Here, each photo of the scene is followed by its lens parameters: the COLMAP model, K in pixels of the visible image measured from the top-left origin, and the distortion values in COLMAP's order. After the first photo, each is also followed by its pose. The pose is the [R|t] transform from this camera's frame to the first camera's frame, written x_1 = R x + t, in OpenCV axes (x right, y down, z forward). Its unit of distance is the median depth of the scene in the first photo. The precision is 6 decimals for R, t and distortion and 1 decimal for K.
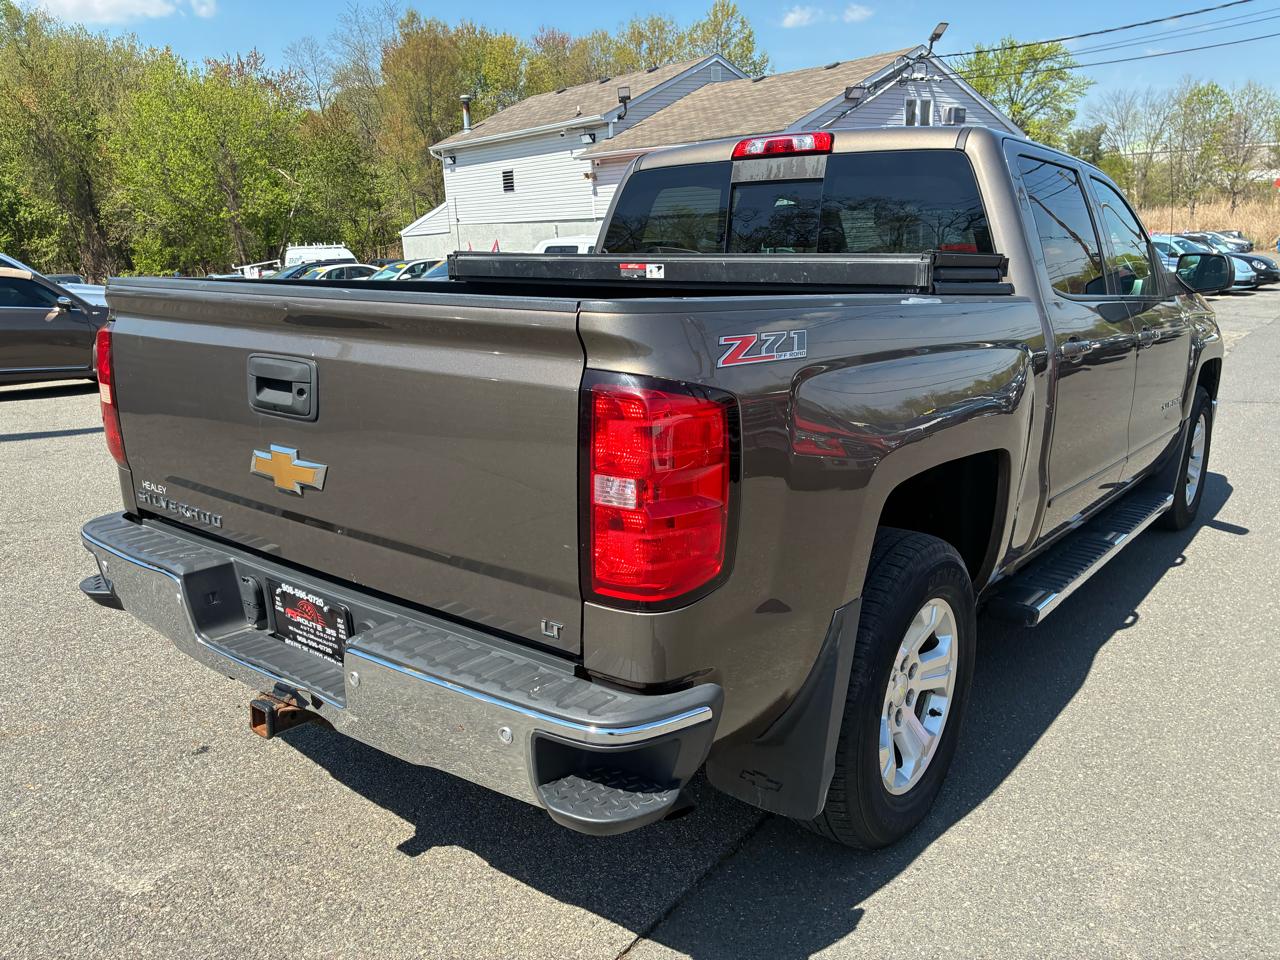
lens RADIAL K [[992.3, 0, 635.6], [0, 992.3, 476.3], [0, 0, 1]] dist [0.050365, -0.070135]
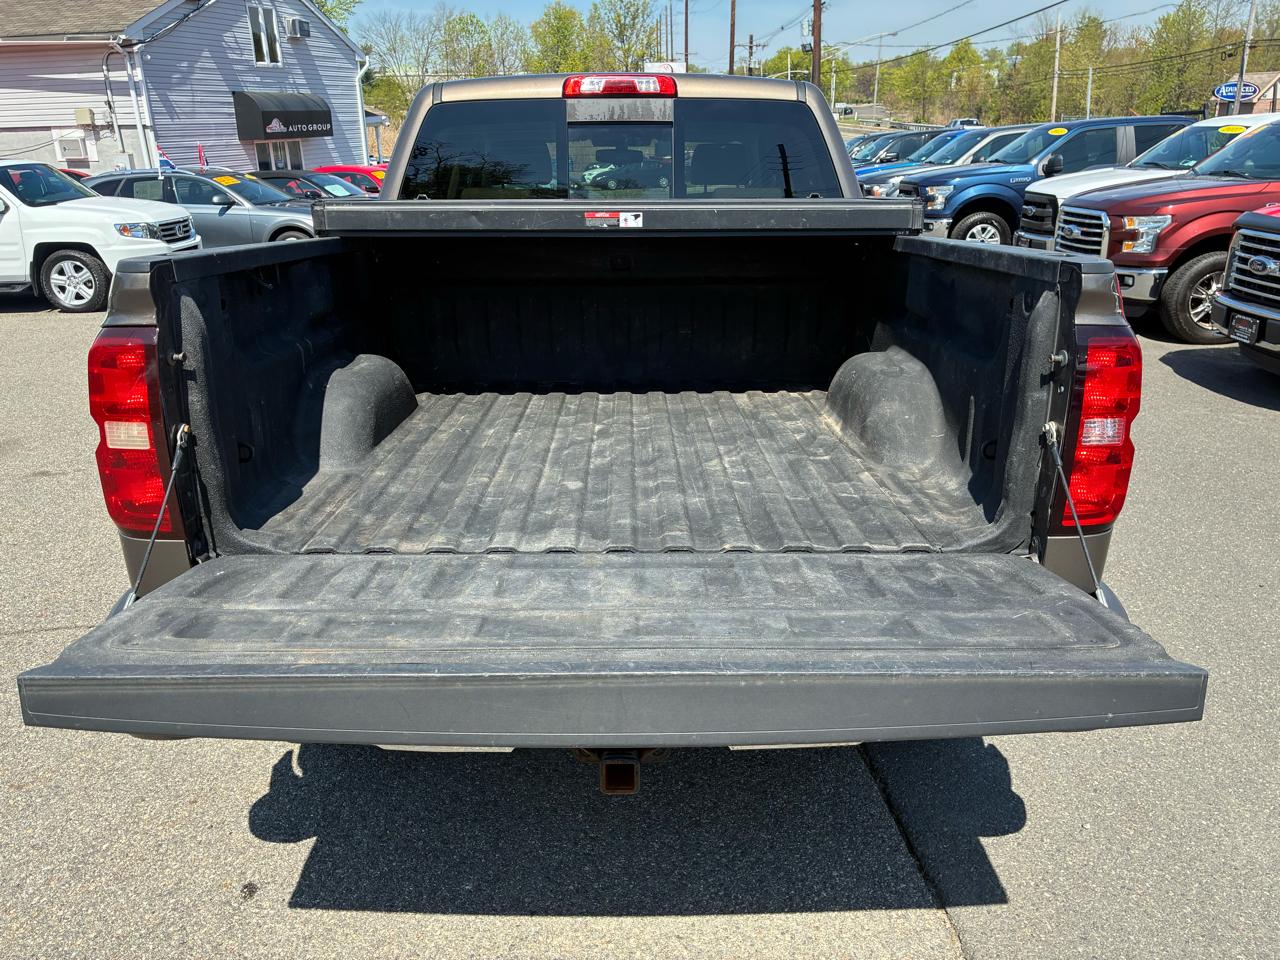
lens RADIAL K [[992.3, 0, 643.6], [0, 992.3, 475.4], [0, 0, 1]] dist [0.050365, -0.070135]
pose [[0.768399, -0.189796, 0.611180, -0.534656], [0.142399, 0.981776, 0.125851, -0.072891], [-0.623928, -0.009672, 0.781422, 0.206411]]
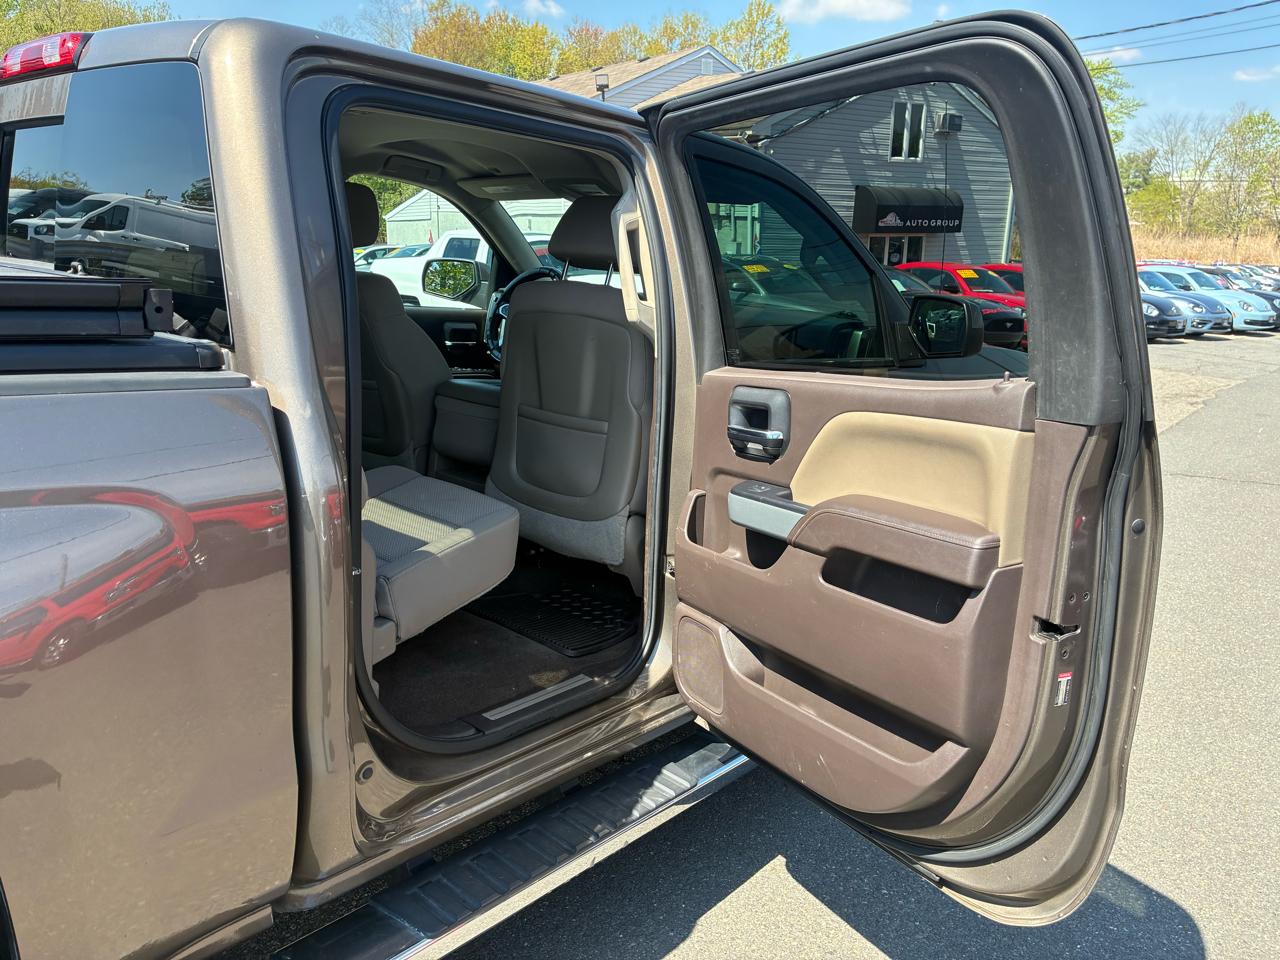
lens RADIAL K [[992.3, 0, 661.7], [0, 992.3, 456.0], [0, 0, 1]] dist [0.050365, -0.070135]
pose [[0.997867, 0.061352, -0.022293, 0.528201], [-0.061775, 0.997913, -0.018797, -0.124917], [0.021093, 0.020134, 0.999575, 0.471302]]
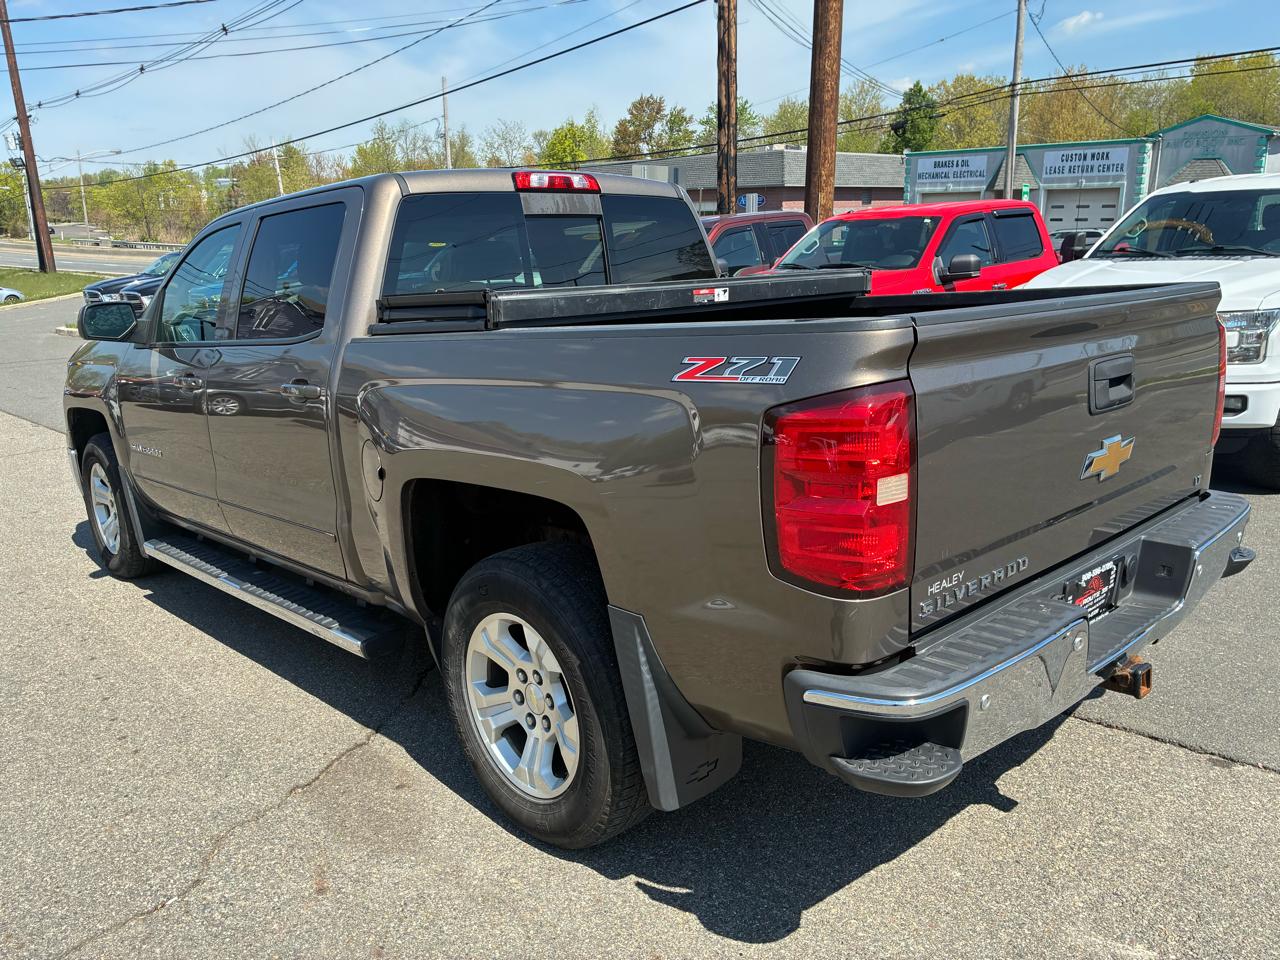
lens RADIAL K [[992.3, 0, 647.4], [0, 992.3, 476.0], [0, 0, 1]] dist [0.050365, -0.070135]
pose [[0.129422, -0.210311, 0.969030, -0.946747], [0.261747, 0.949834, 0.171186, -0.197685], [-0.956420, 0.231485, 0.177978, 0.817333]]
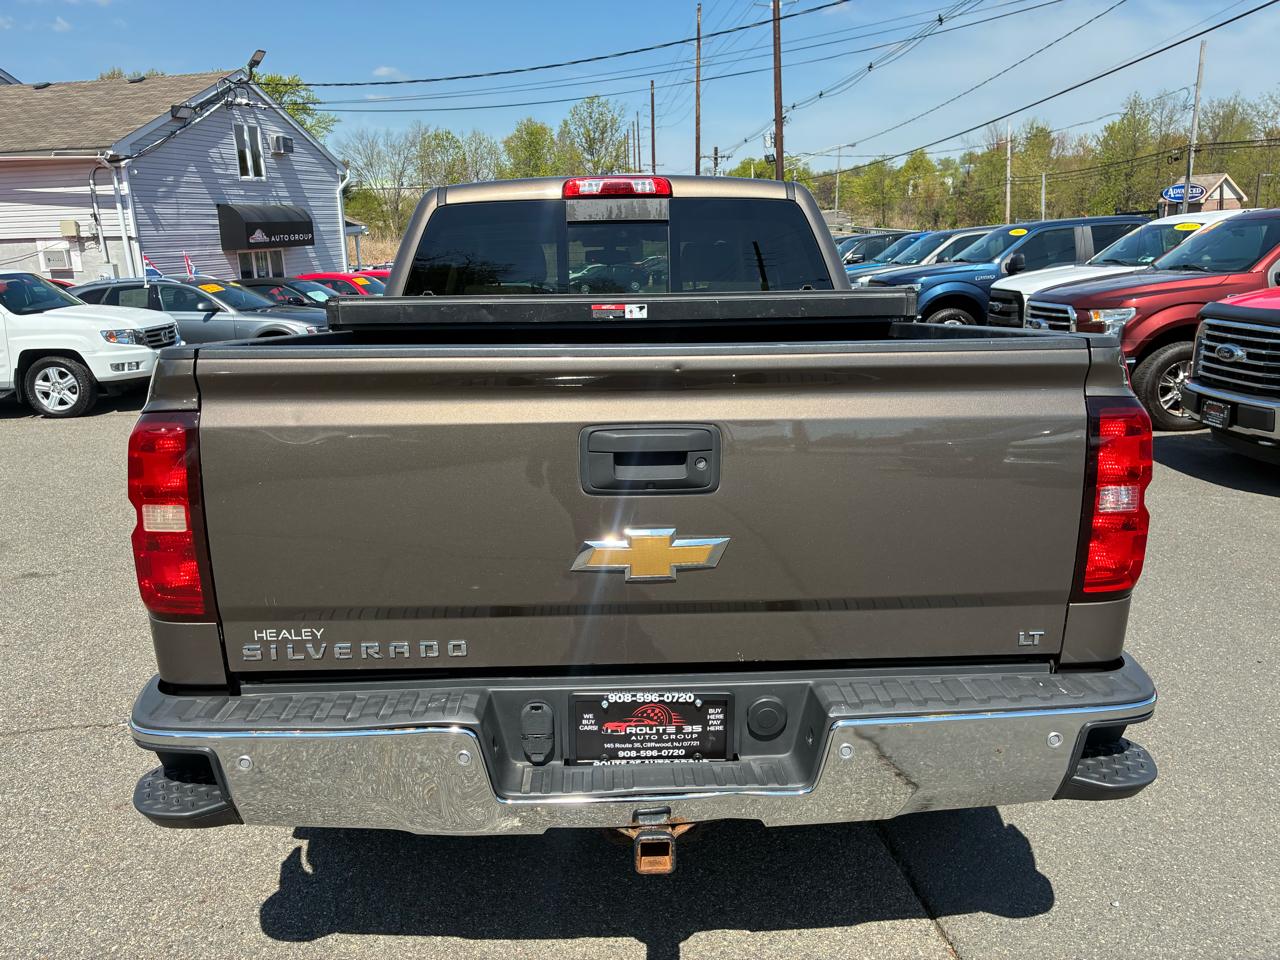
lens RADIAL K [[992.3, 0, 634.4], [0, 992.3, 481.3], [0, 0, 1]] dist [0.050365, -0.070135]
pose [[0.754447, -0.144584, 0.640238, -0.566824], [0.157988, 0.986760, 0.036668, -0.065367], [-0.637063, 0.073486, 0.767301, 0.217976]]
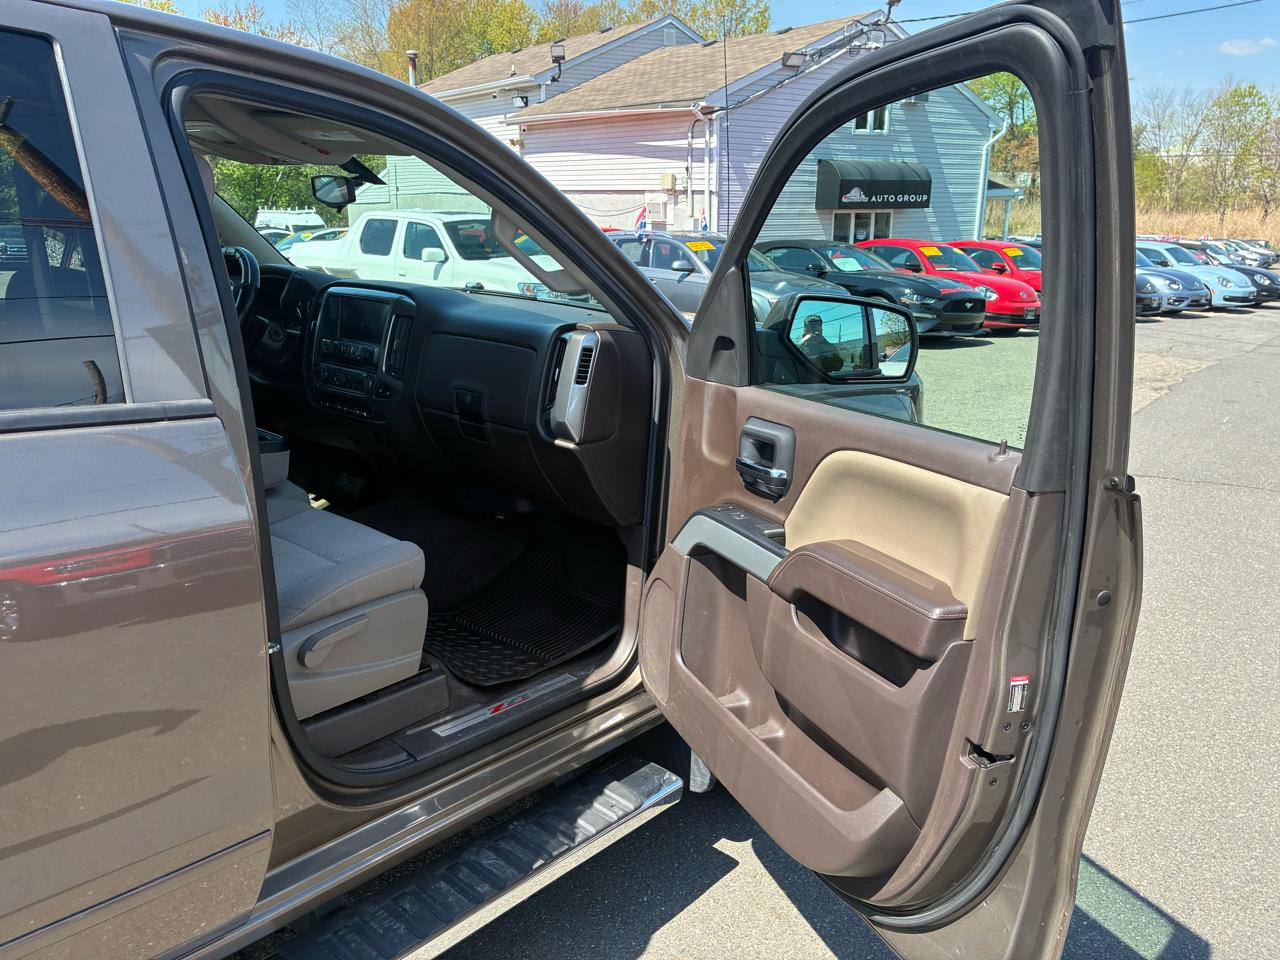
lens RADIAL K [[992.3, 0, 693.9], [0, 992.3, 440.8], [0, 0, 1]] dist [0.050365, -0.070135]
pose [[0.998925, 0.046107, 0.004821, 0.747996], [-0.046023, 0.998807, -0.016353, -0.187994], [-0.005569, 0.016114, 0.999855, 0.736245]]
